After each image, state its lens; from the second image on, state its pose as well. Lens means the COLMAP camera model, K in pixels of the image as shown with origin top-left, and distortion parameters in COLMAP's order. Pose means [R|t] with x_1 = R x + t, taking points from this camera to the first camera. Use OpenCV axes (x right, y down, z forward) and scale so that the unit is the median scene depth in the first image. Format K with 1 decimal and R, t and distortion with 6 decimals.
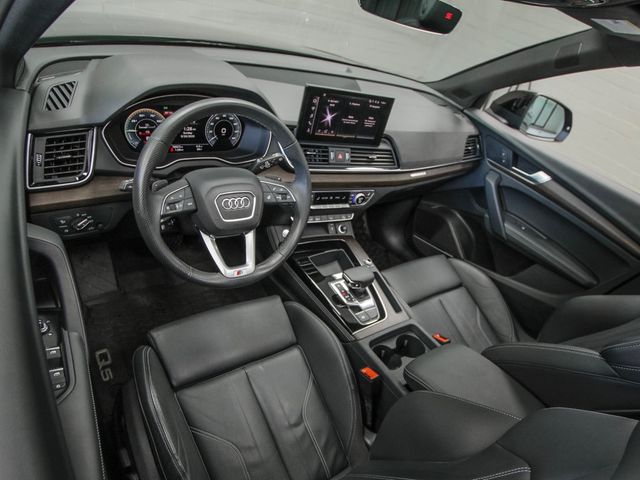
lens RADIAL K [[400.9, 0, 338.4], [0, 400.9, 278.8], [0, 0, 1]] dist [-0.019200, -0.000029]
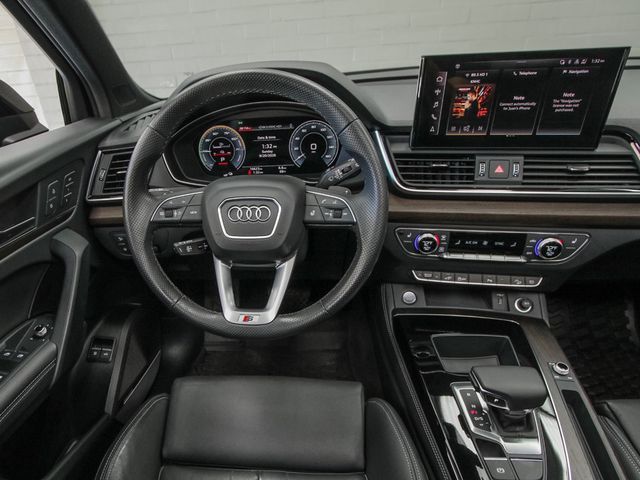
lens RADIAL K [[403.9, 0, 255.4], [0, 403.9, 277.8], [0, 0, 1]] dist [-0.025823, 0.003582]
pose [[0.686076, 0.060223, -0.725033, 0.194425], [-0.233169, 0.962201, -0.140718, 0.009396], [0.689153, 0.265599, 0.674185, 0.414168]]
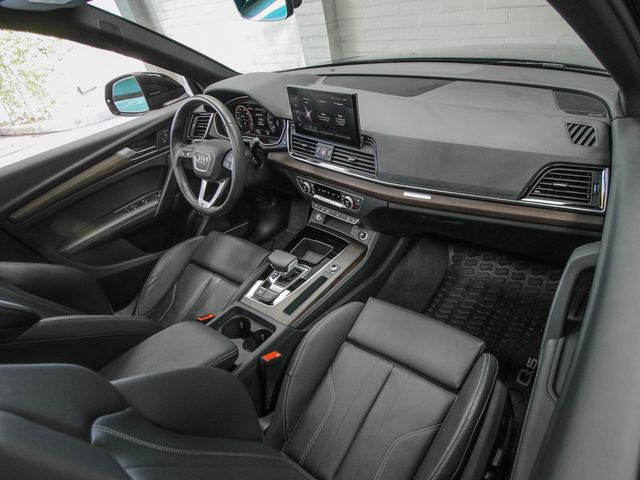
lens RADIAL K [[400.9, 0, 338.4], [0, 400.9, 278.8], [0, 0, 1]] dist [-0.019200, -0.000029]
pose [[0.208717, 0.360710, -0.909024, 1.096529], [-0.434426, 0.866952, 0.244269, -0.295976], [0.876191, 0.343921, 0.337650, 0.807590]]
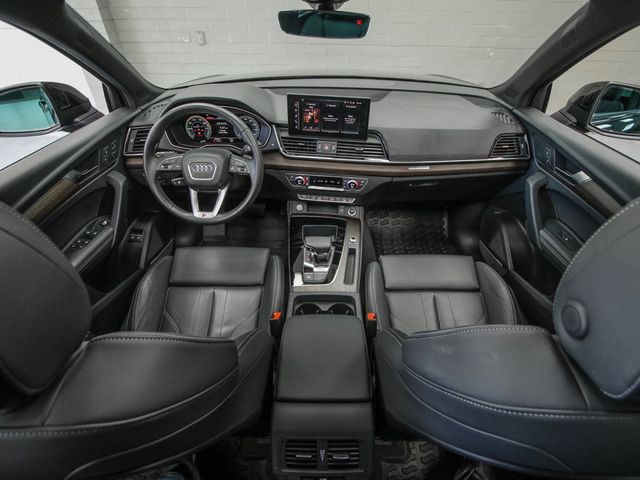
lens RADIAL K [[356.0, 0, 328.6], [0, 356.0, 239.9], [0, 0, 1]] dist [-0.020734, 0.000271]
pose [[0.775689, 0.144162, -0.614430, 0.744160], [-0.223734, 0.973146, -0.054127, 0.033818], [0.590127, 0.179454, 0.787112, 0.184920]]
